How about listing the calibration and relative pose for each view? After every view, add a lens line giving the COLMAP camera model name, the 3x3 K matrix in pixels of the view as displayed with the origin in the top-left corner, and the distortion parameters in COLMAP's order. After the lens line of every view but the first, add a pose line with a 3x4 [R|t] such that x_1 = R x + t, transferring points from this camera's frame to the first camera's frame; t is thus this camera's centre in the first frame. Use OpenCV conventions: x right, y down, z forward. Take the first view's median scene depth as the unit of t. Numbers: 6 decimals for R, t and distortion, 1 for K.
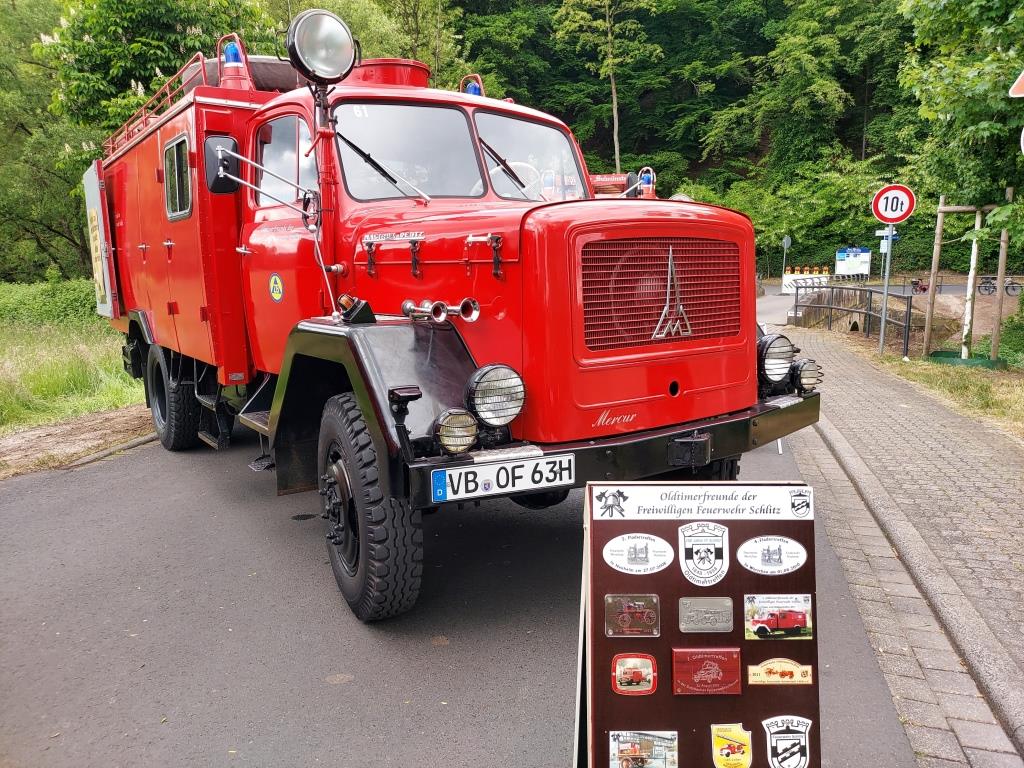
lens RADIAL K [[737.0, 0, 500.6], [0, 737.0, 399.0], [0, 0, 1]] dist [0.037834, -0.021615]
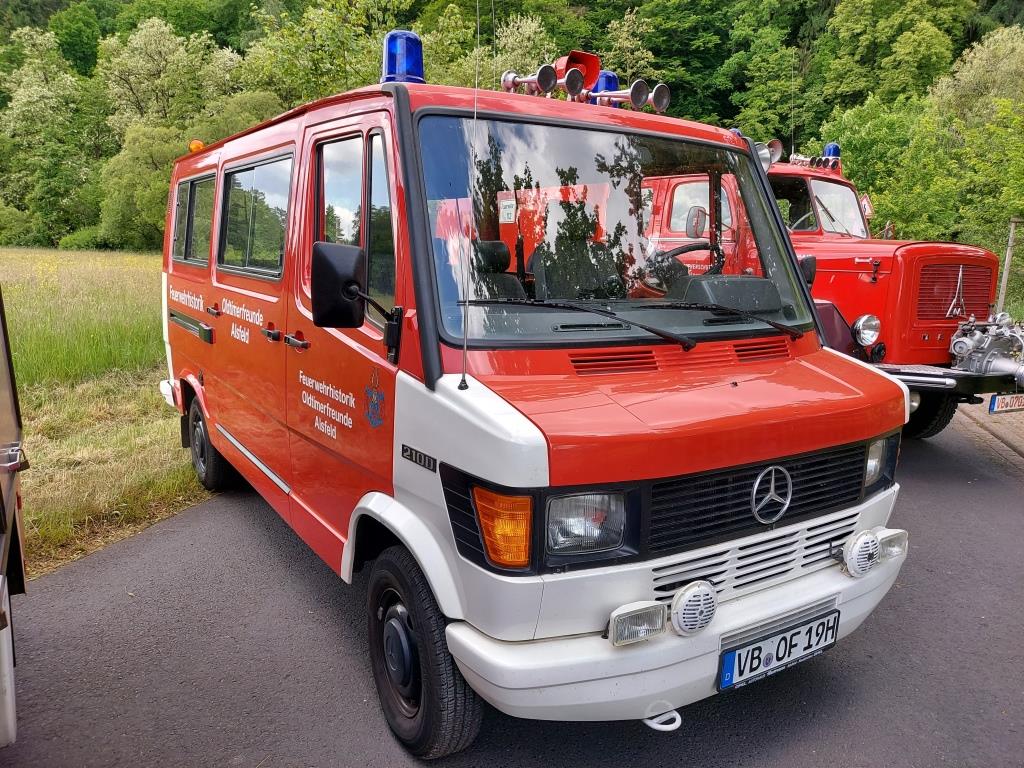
lens RADIAL K [[737.0, 0, 492.8], [0, 737.0, 388.5], [0, 0, 1]] dist [0.037834, -0.021615]
pose [[0.998193, 0.018967, 0.057011, -0.215750], [-0.019933, 0.999666, 0.016419, 0.085001], [-0.056681, -0.017526, 0.998239, -0.514005]]
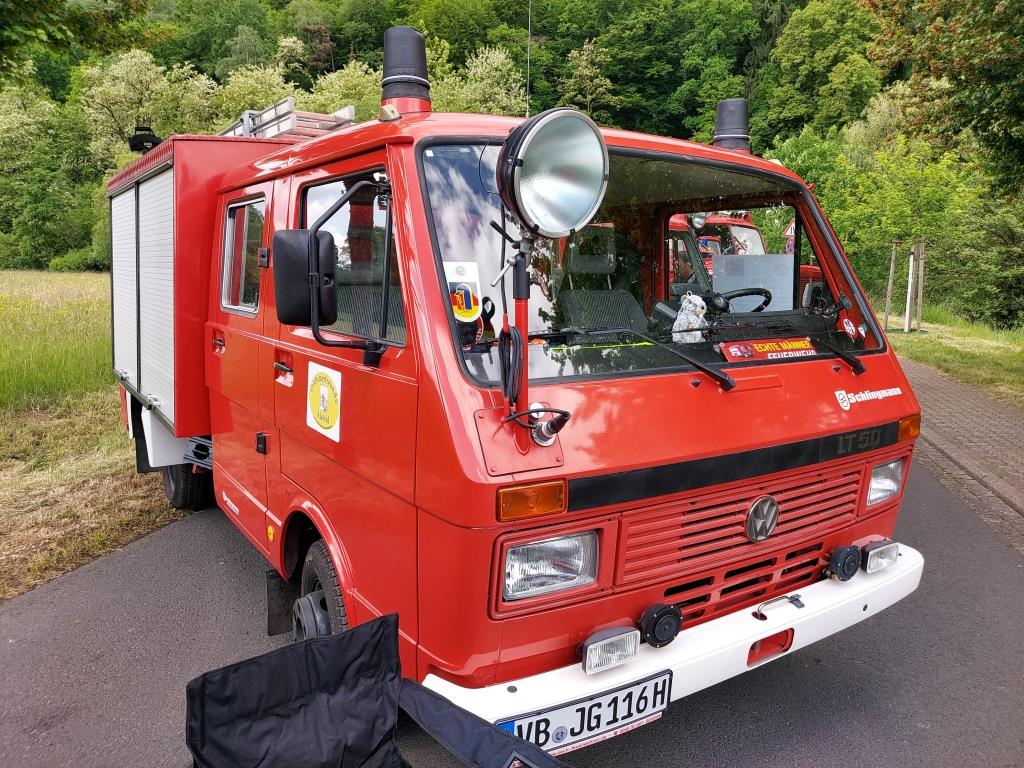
lens RADIAL K [[737.0, 0, 492.8], [0, 737.0, 388.2], [0, 0, 1]] dist [0.037834, -0.021615]
pose [[0.994515, -0.000987, 0.104590, -0.241452], [0.001446, 0.999990, -0.004321, 0.095875], [-0.104584, 0.004449, 0.994506, -0.584078]]
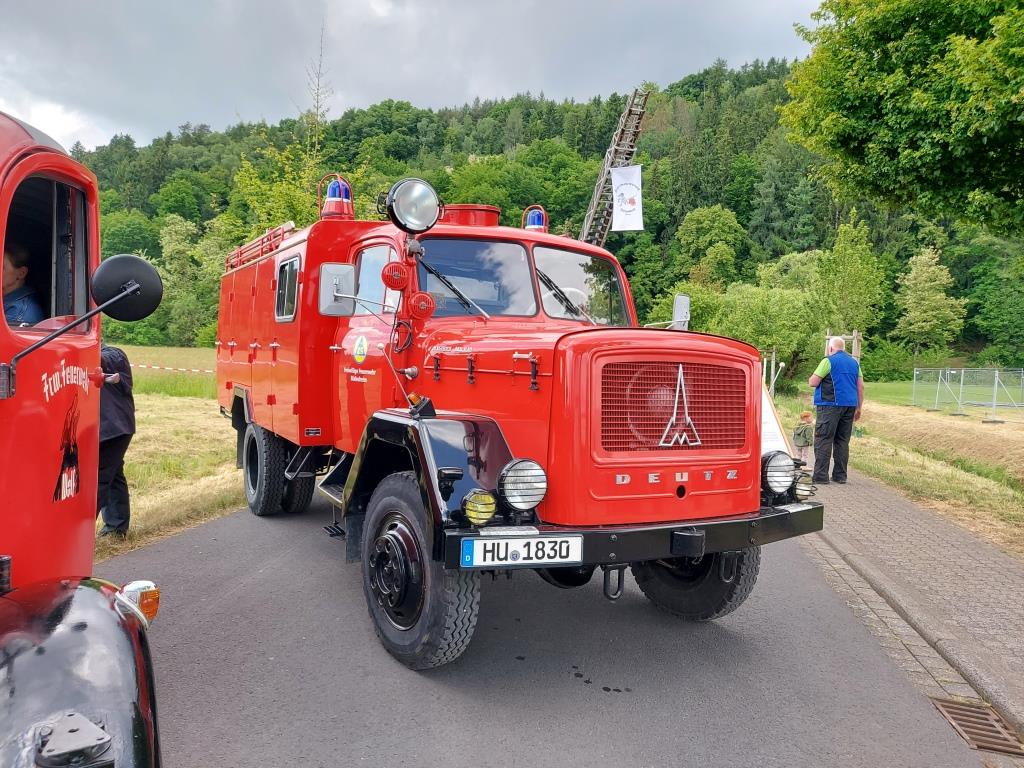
lens RADIAL K [[737.0, 0, 492.4], [0, 737.0, 393.0], [0, 0, 1]] dist [0.037834, -0.021615]
pose [[0.983824, 0.029490, 0.176695, -0.581279], [-0.010464, 0.994133, -0.107656, 0.238502], [-0.178833, 0.104066, 0.978360, -1.479656]]
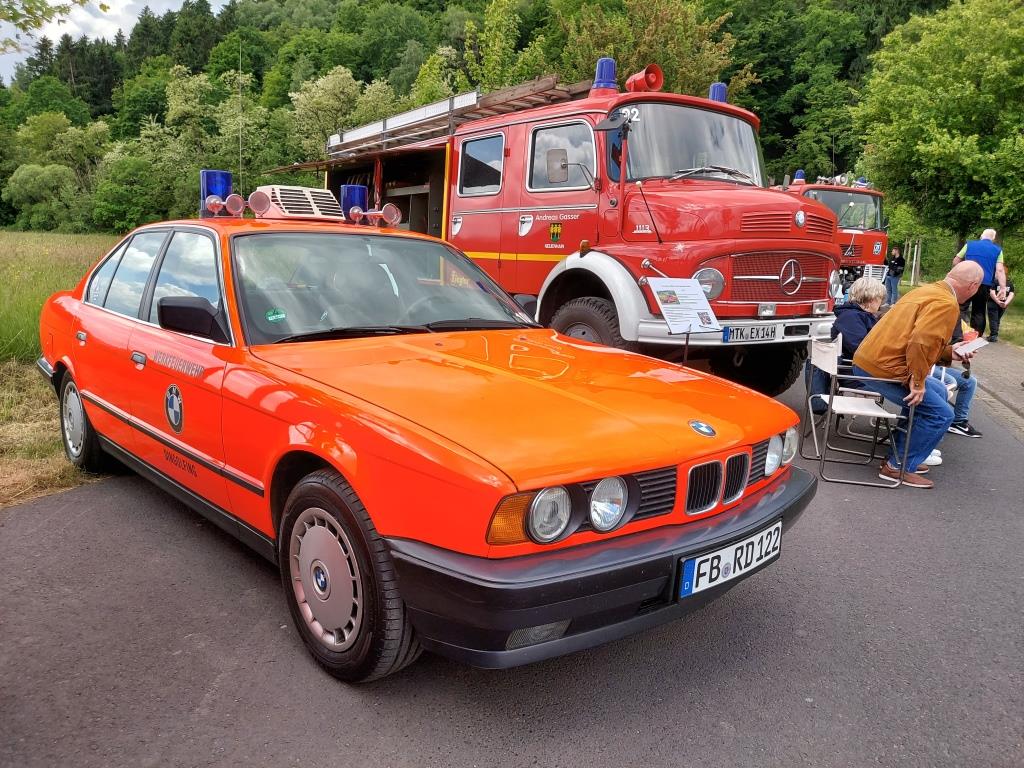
lens RADIAL K [[737.0, 0, 497.8], [0, 737.0, 386.0], [0, 0, 1]] dist [0.037834, -0.021615]
pose [[0.999364, 0.035532, -0.003155, -0.357806], [-0.035446, 0.999081, 0.024084, 0.148170], [0.004008, -0.023957, 0.999705, -0.888908]]
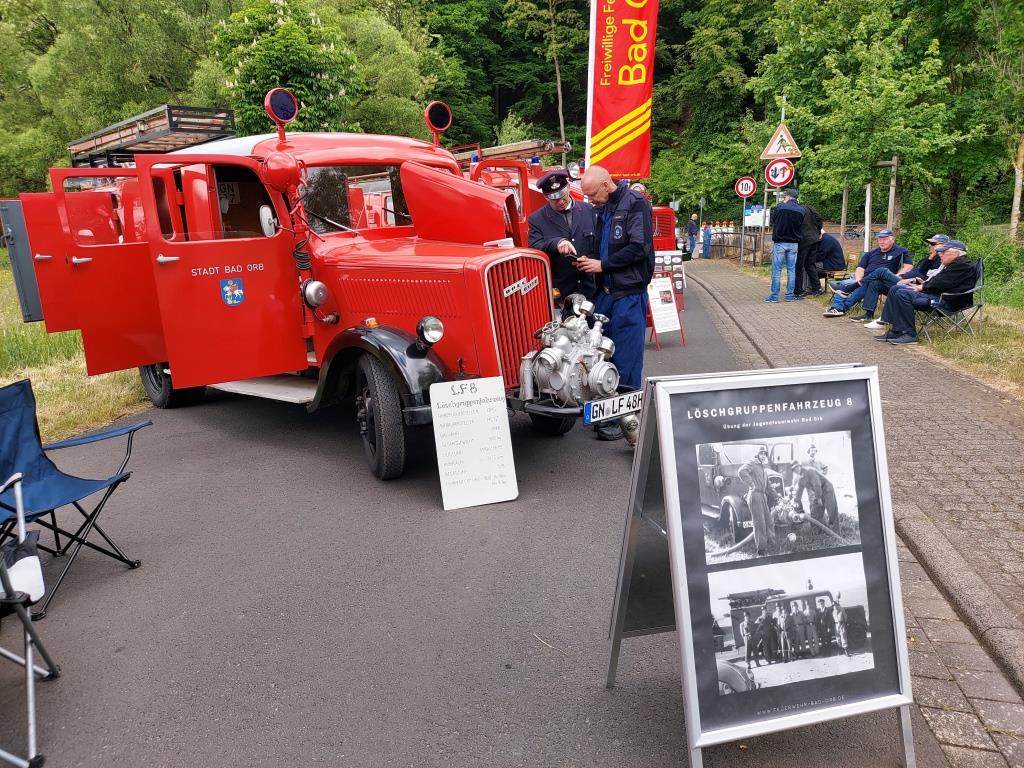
lens RADIAL K [[737.0, 0, 491.9], [0, 737.0, 391.3], [0, 0, 1]] dist [0.037834, -0.021615]
pose [[0.996483, -0.037881, 0.074750, -0.060599], [0.034692, 0.998451, 0.043503, 0.033145], [-0.076282, -0.040756, 0.996253, -0.183347]]
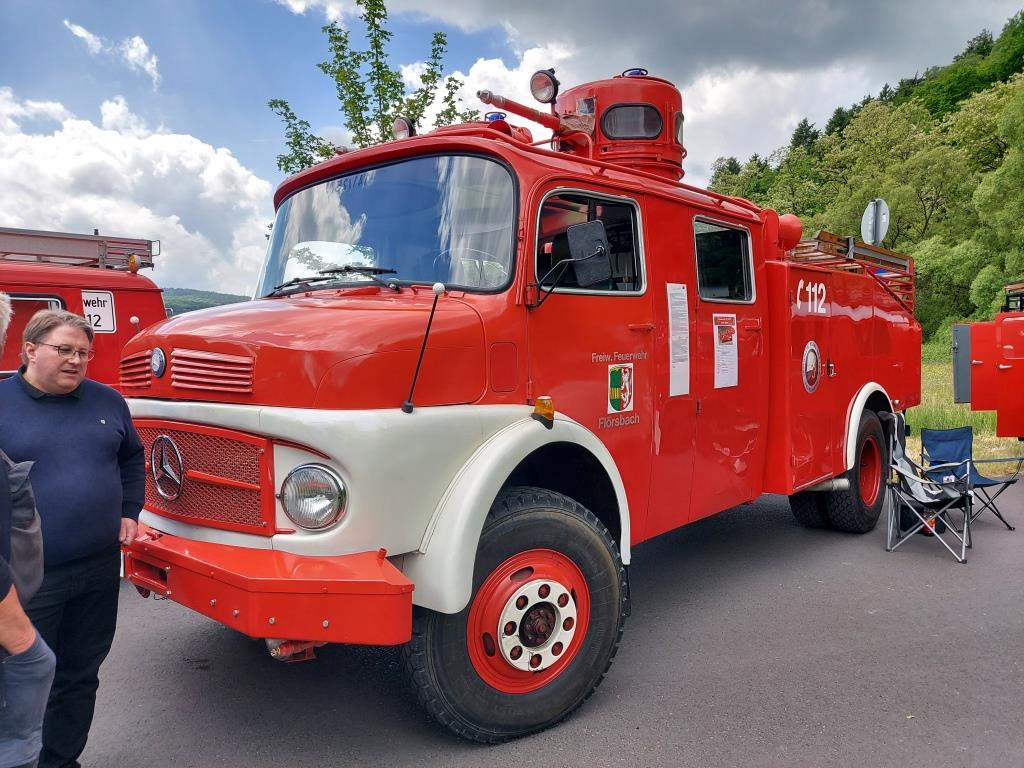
lens RADIAL K [[737.0, 0, 525.4], [0, 737.0, 391.9], [0, 0, 1]] dist [0.037834, -0.021615]
pose [[0.564477, 0.053883, -0.823688, -0.035667], [-0.129367, 0.991311, -0.023808, 0.039864], [0.815248, 0.119997, 0.566543, -0.246460]]
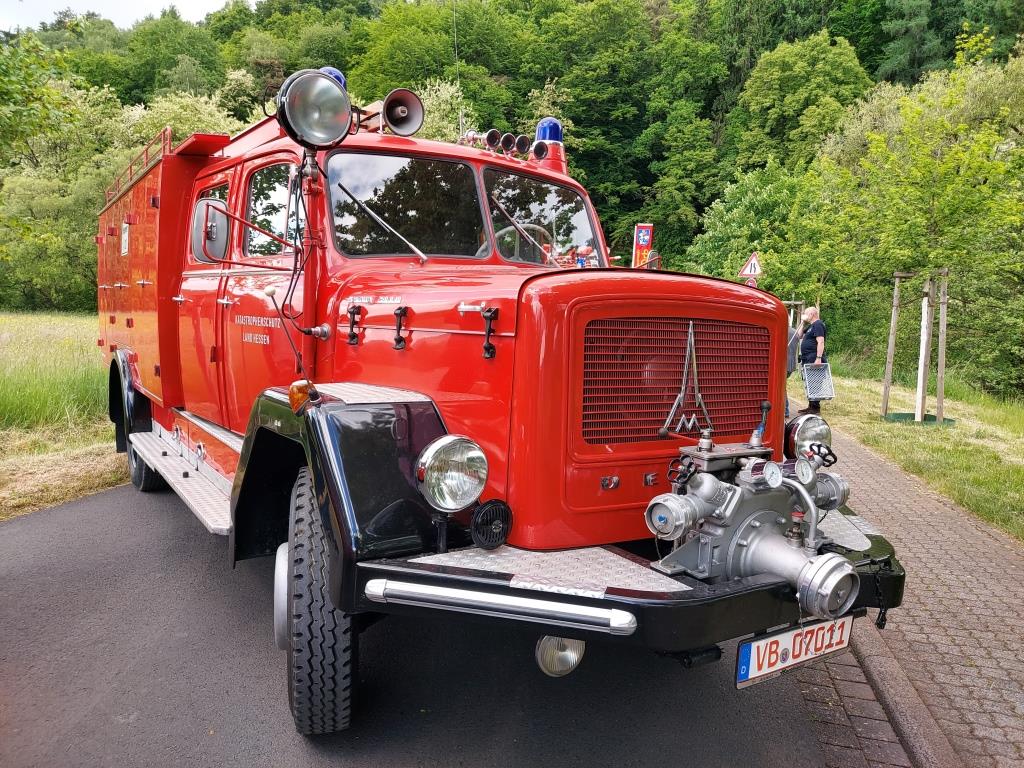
lens RADIAL K [[737.0, 0, 491.6], [0, 737.0, 390.4], [0, 0, 1]] dist [0.037834, -0.021615]
pose [[0.991400, 0.022095, 0.128987, -0.166787], [-0.013621, 0.997713, -0.066211, 0.076546], [-0.130155, 0.063885, 0.989433, -0.461697]]
